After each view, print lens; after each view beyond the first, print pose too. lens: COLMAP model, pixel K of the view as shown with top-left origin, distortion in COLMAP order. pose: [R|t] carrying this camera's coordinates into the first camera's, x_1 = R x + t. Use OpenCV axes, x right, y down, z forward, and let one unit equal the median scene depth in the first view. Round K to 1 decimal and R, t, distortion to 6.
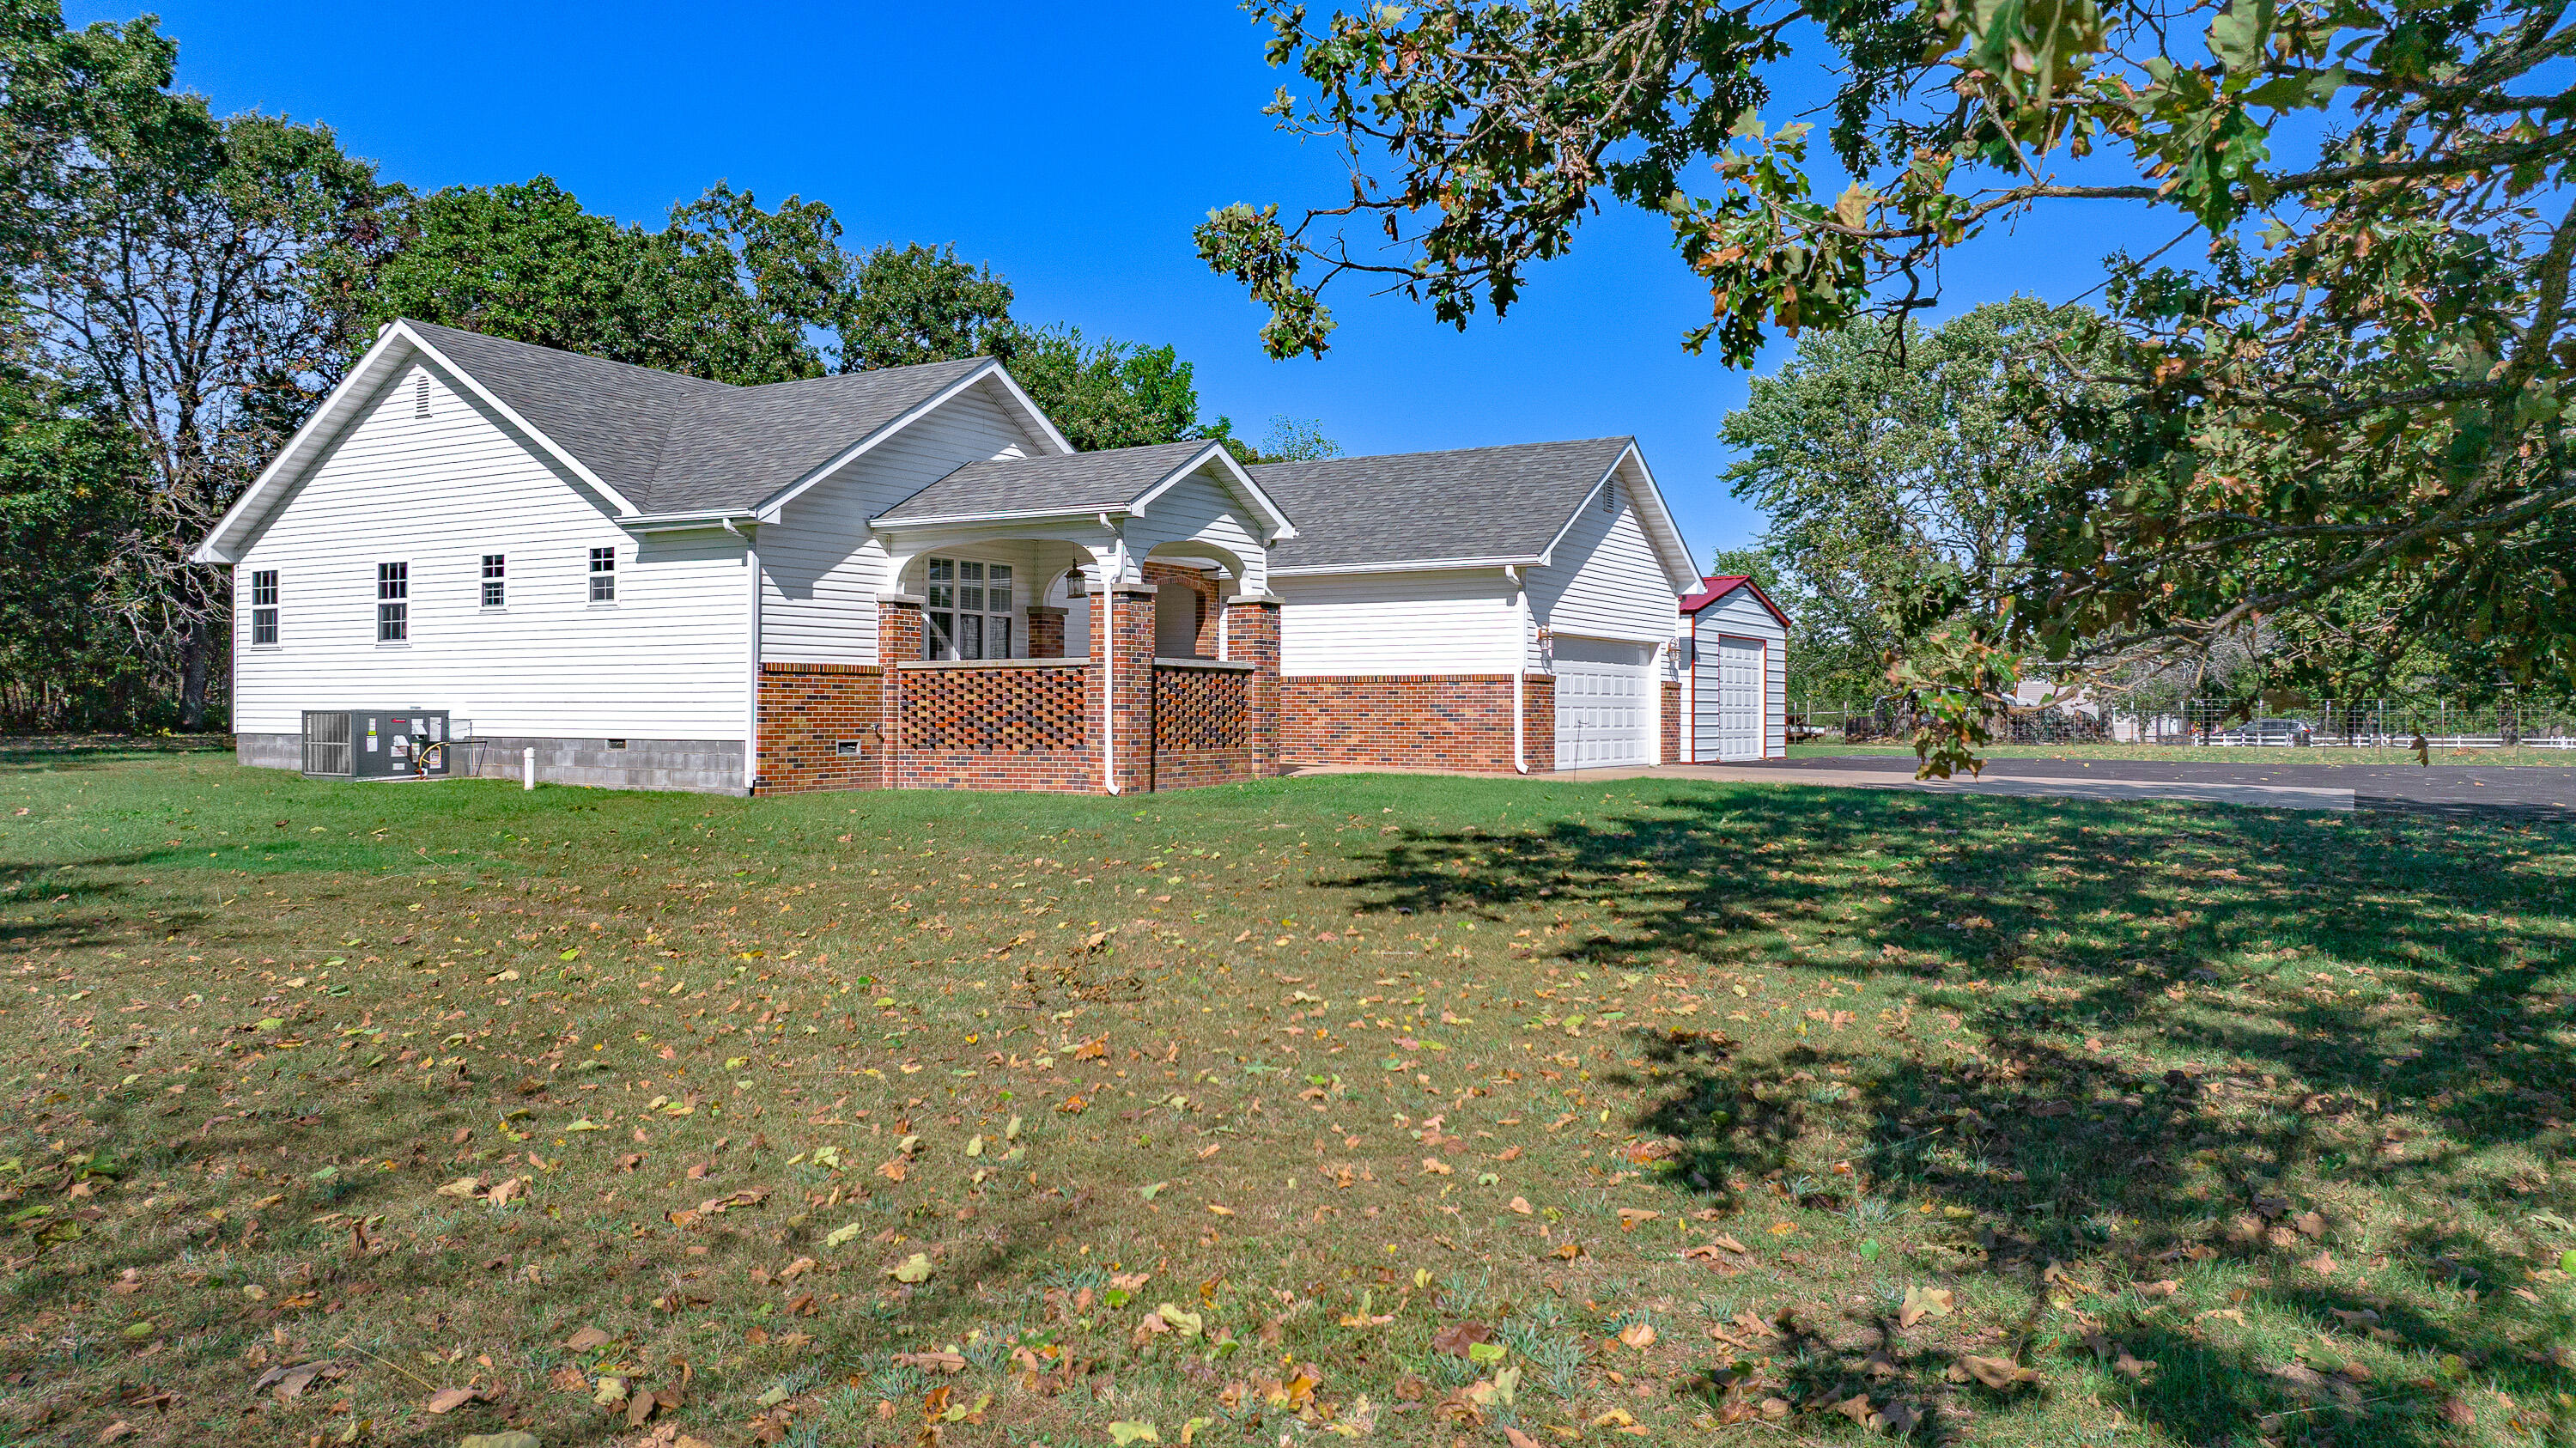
lens RADIAL K [[1892.4, 0, 1288.0], [0, 1892.4, 724.0], [0, 0, 1]] dist [-0.006258, -0.004530]
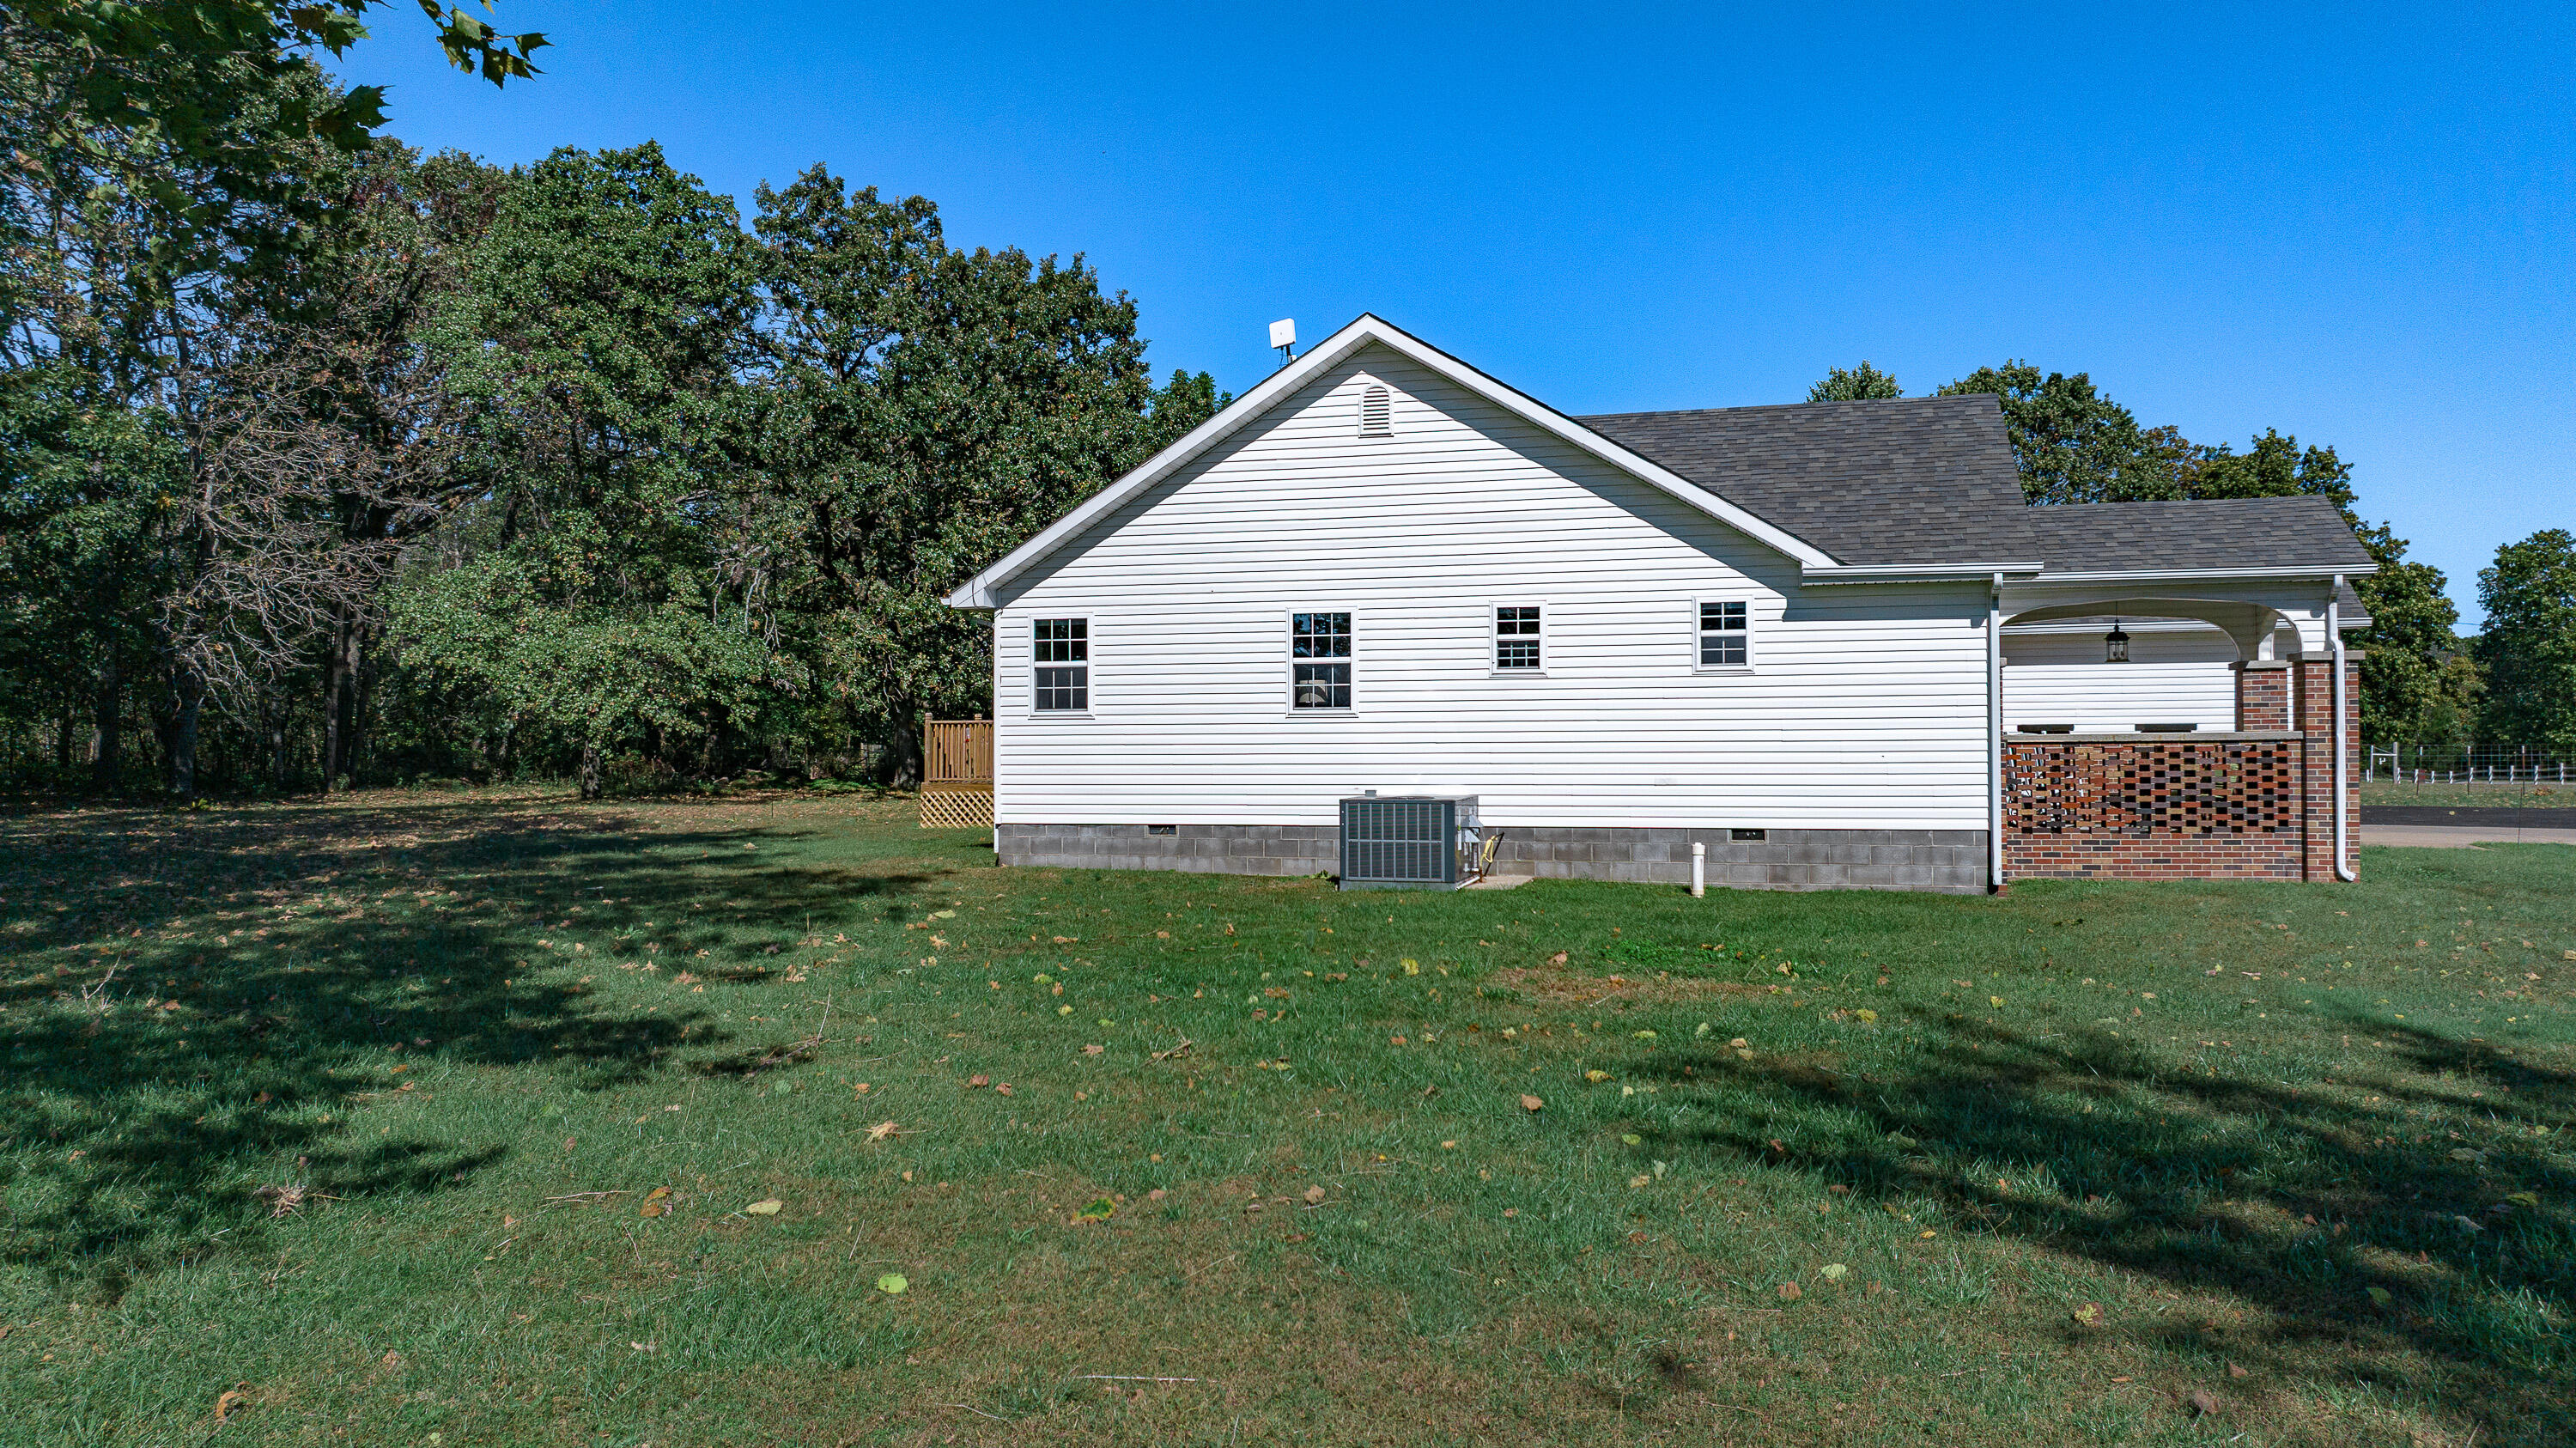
lens RADIAL K [[1892.4, 0, 1288.0], [0, 1892.4, 724.0], [0, 0, 1]] dist [-0.006258, -0.004530]
pose [[0.960540, -0.004554, 0.278104, -0.783497], [0.009574, 0.999815, -0.016693, -0.026692], [-0.277977, 0.018697, 0.960406, 0.244787]]
